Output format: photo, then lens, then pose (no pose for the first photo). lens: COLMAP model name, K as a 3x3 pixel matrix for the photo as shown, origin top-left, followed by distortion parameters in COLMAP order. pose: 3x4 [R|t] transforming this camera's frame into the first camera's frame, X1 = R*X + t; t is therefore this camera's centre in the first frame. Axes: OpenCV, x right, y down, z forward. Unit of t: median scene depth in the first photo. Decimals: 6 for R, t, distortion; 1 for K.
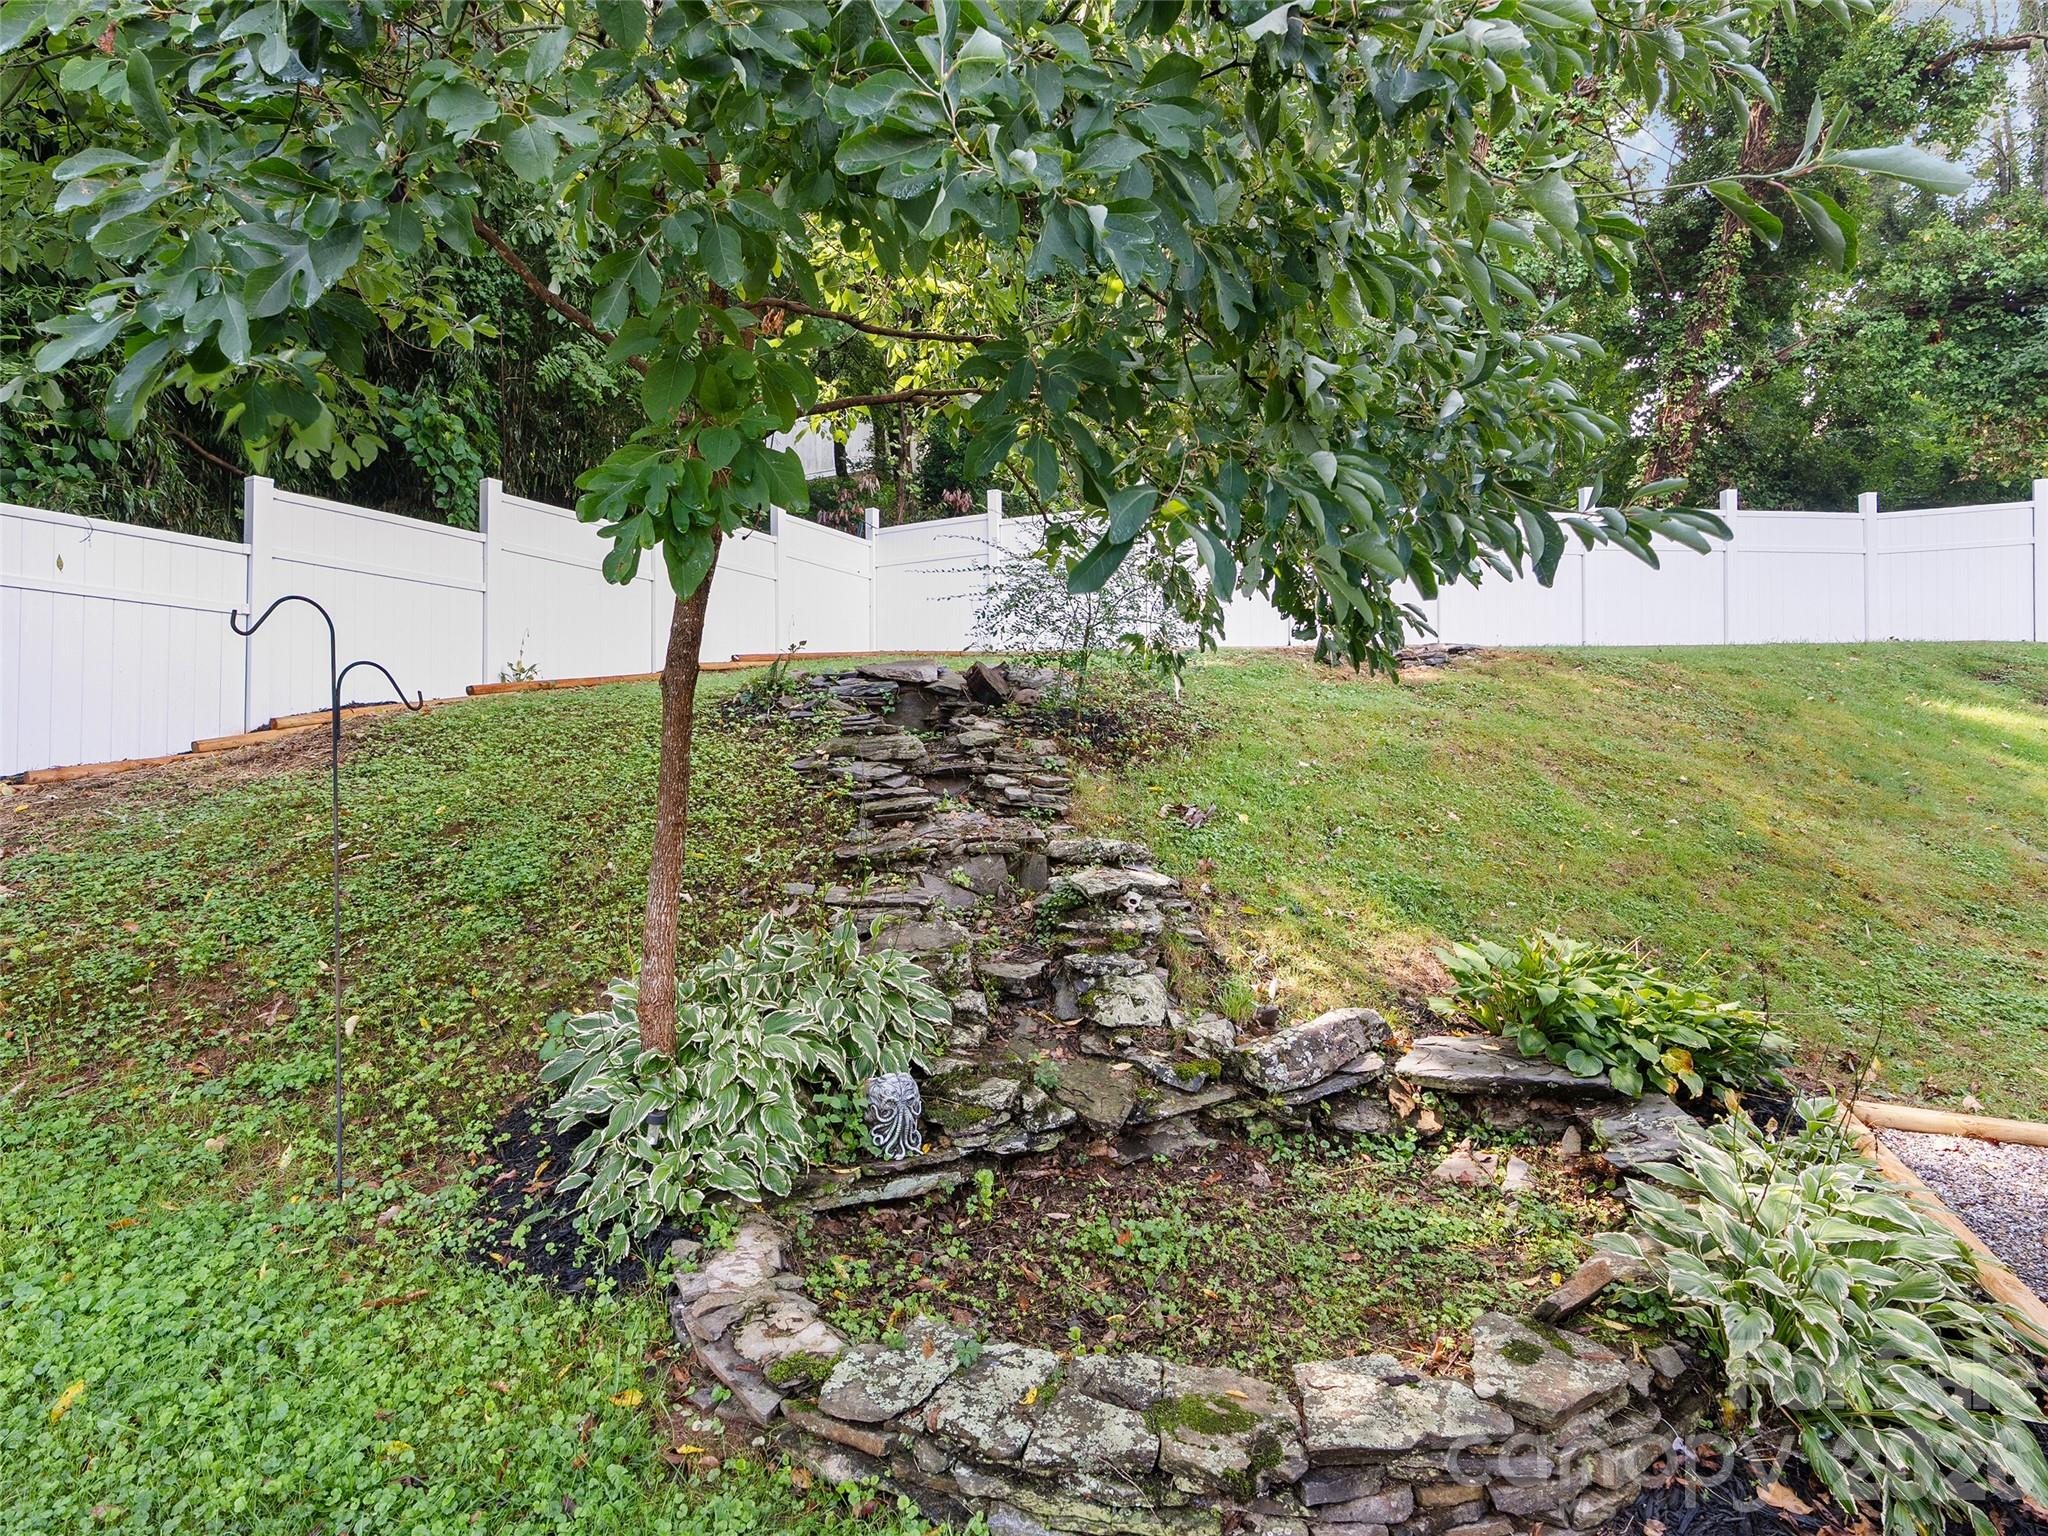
lens RADIAL K [[1051.9, 0, 1022.1], [0, 1051.9, 766.5], [0, 0, 1]] dist [-0.002119, -0.000952]
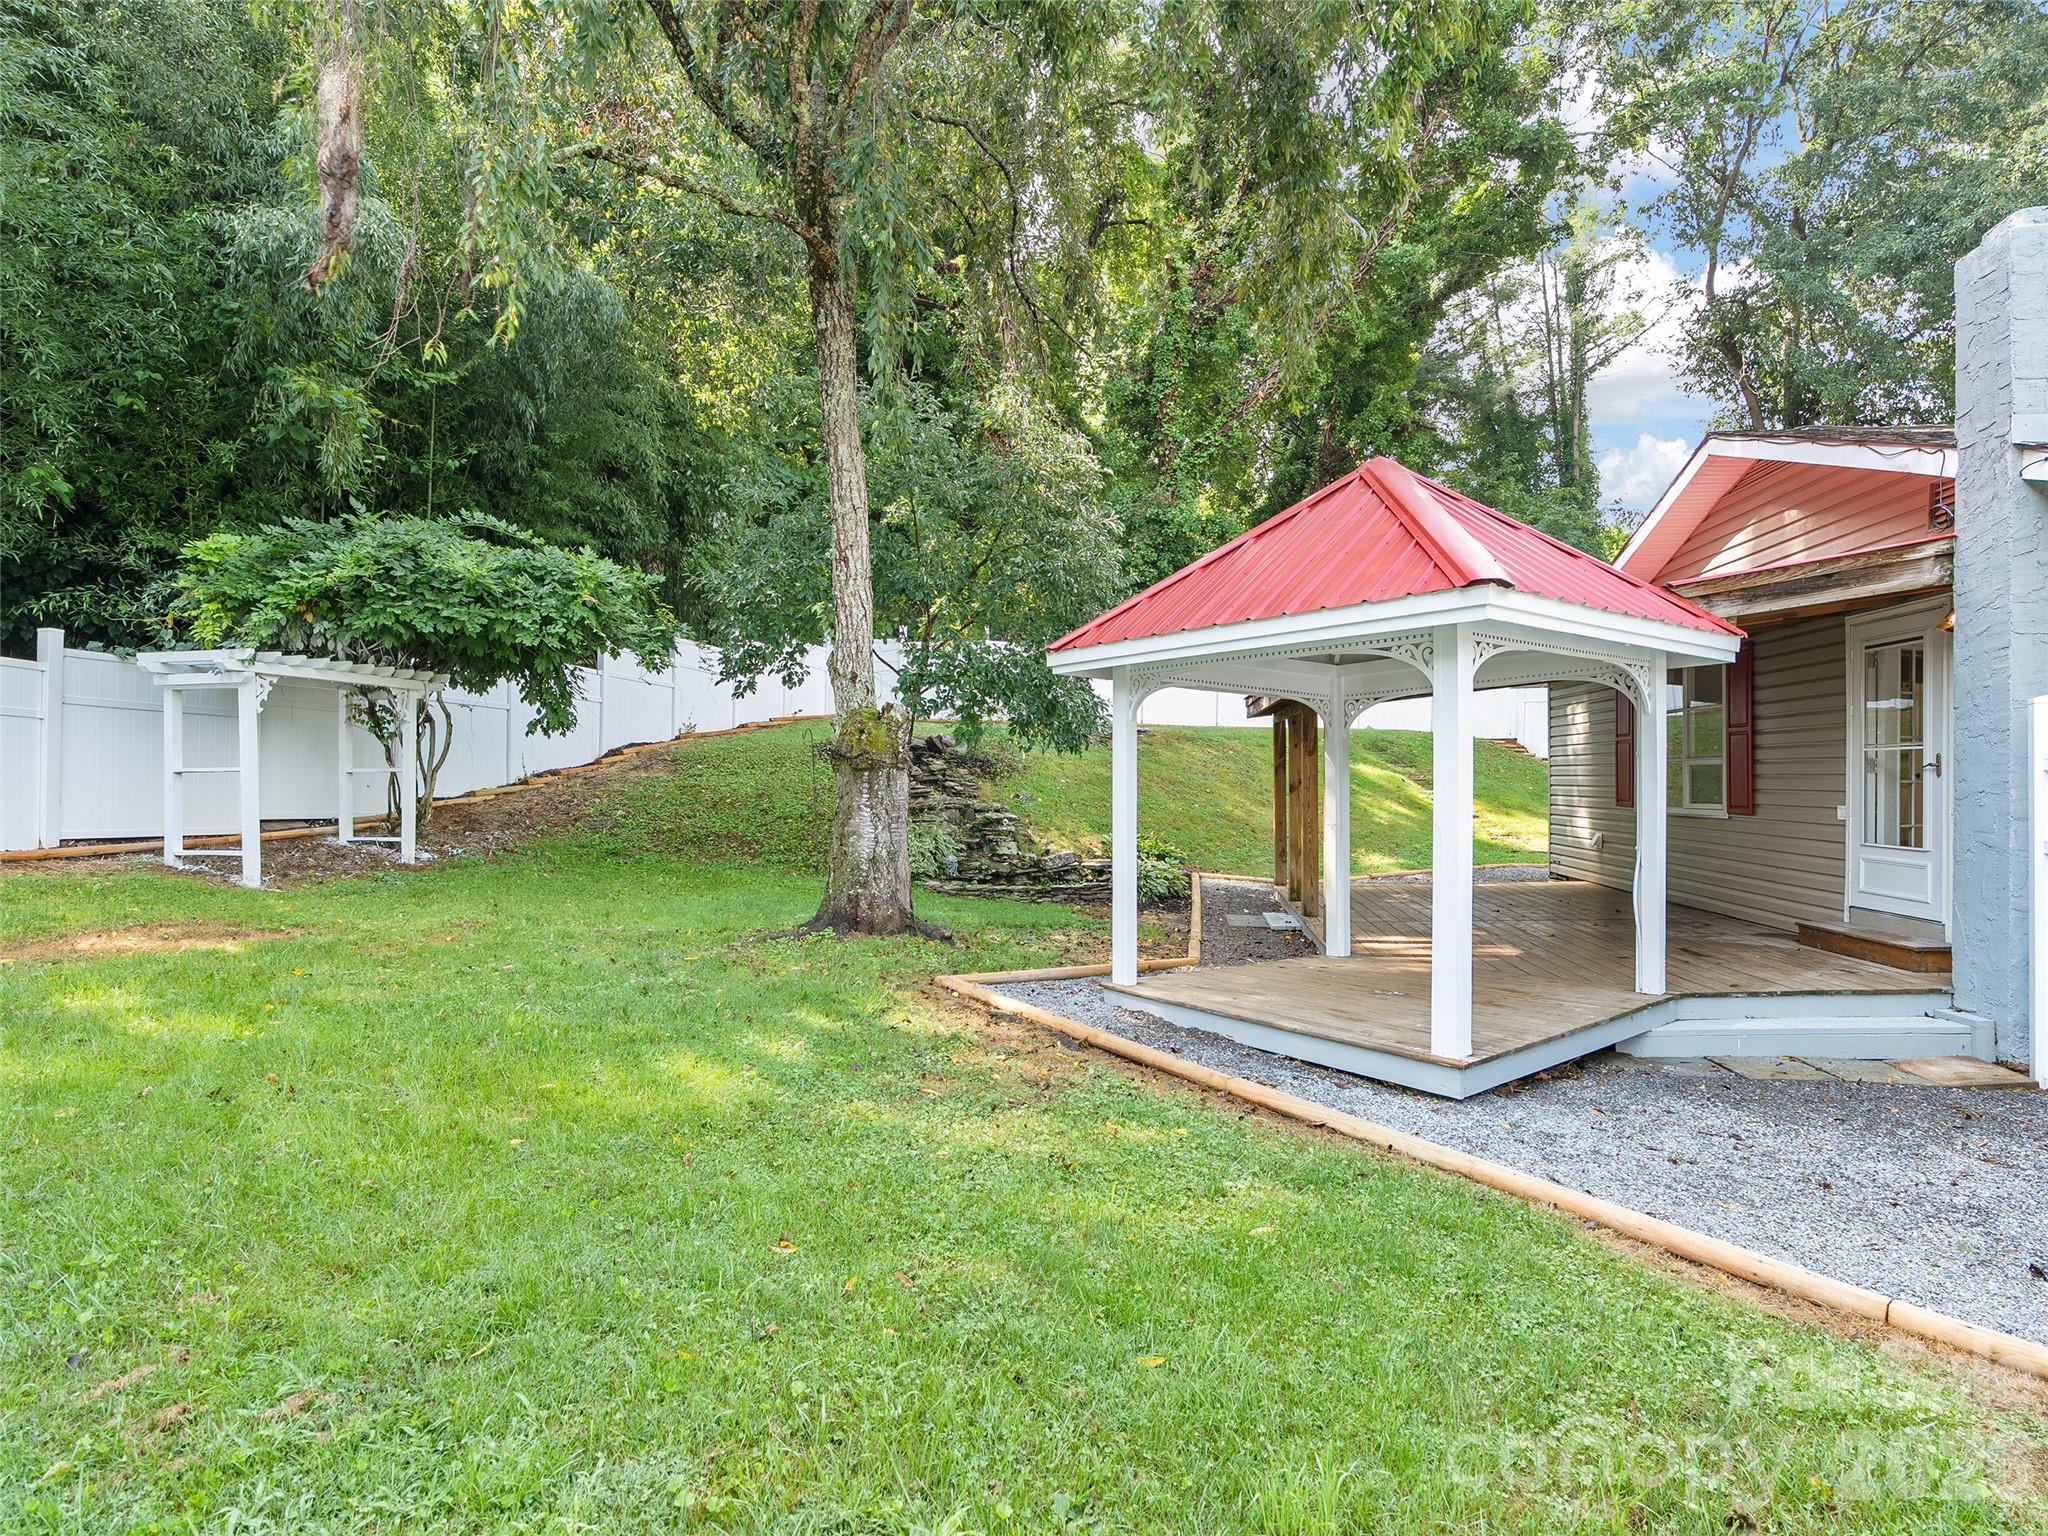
lens RADIAL K [[1051.9, 0, 1024.4], [0, 1051.9, 772.4], [0, 0, 1]] dist [-0.002119, -0.000952]
pose [[0.980585, 0.024694, 0.194534, -0.423462], [-0.020610, 0.999523, -0.022994, 0.049569], [-0.195009, 0.018538, 0.980626, -1.948118]]
